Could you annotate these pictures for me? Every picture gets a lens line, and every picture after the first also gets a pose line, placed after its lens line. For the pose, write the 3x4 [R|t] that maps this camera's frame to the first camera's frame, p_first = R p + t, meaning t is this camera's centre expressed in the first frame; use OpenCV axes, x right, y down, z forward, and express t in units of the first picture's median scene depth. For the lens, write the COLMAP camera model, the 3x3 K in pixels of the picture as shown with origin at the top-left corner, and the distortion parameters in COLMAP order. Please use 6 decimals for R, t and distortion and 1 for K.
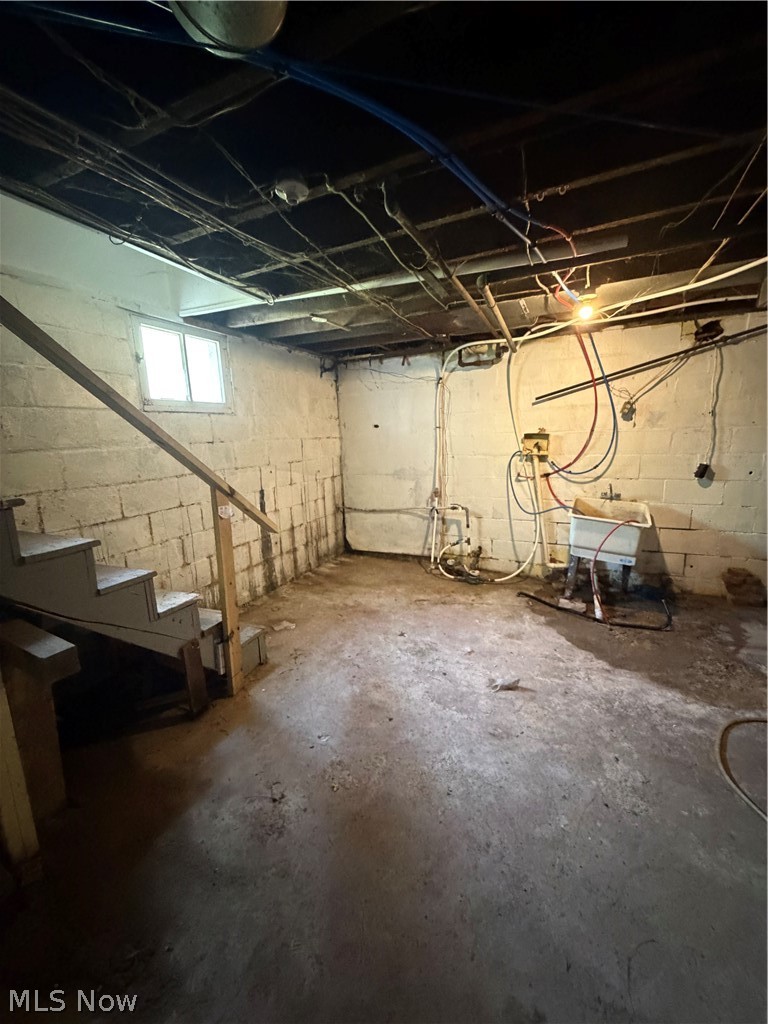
lens RADIAL K [[418.5, 0, 384.7], [0, 418.5, 514.5], [0, 0, 1]] dist [0.000176, 0.000018]
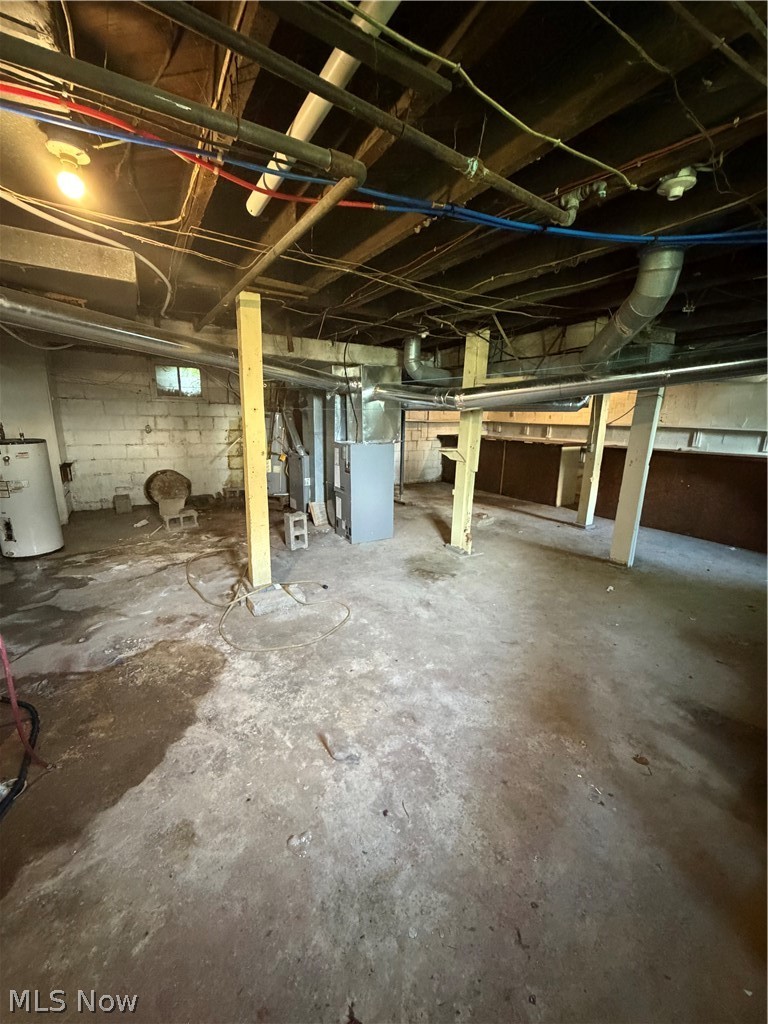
lens RADIAL K [[418.5, 0, 384.5], [0, 418.5, 512.2], [0, 0, 1]] dist [0.000176, 0.000018]
pose [[-0.836350, -0.112764, 0.536473, -0.141295], [0.109902, 0.924257, 0.365610, -0.263367], [-0.537067, 0.364737, -0.760609, 1.320500]]
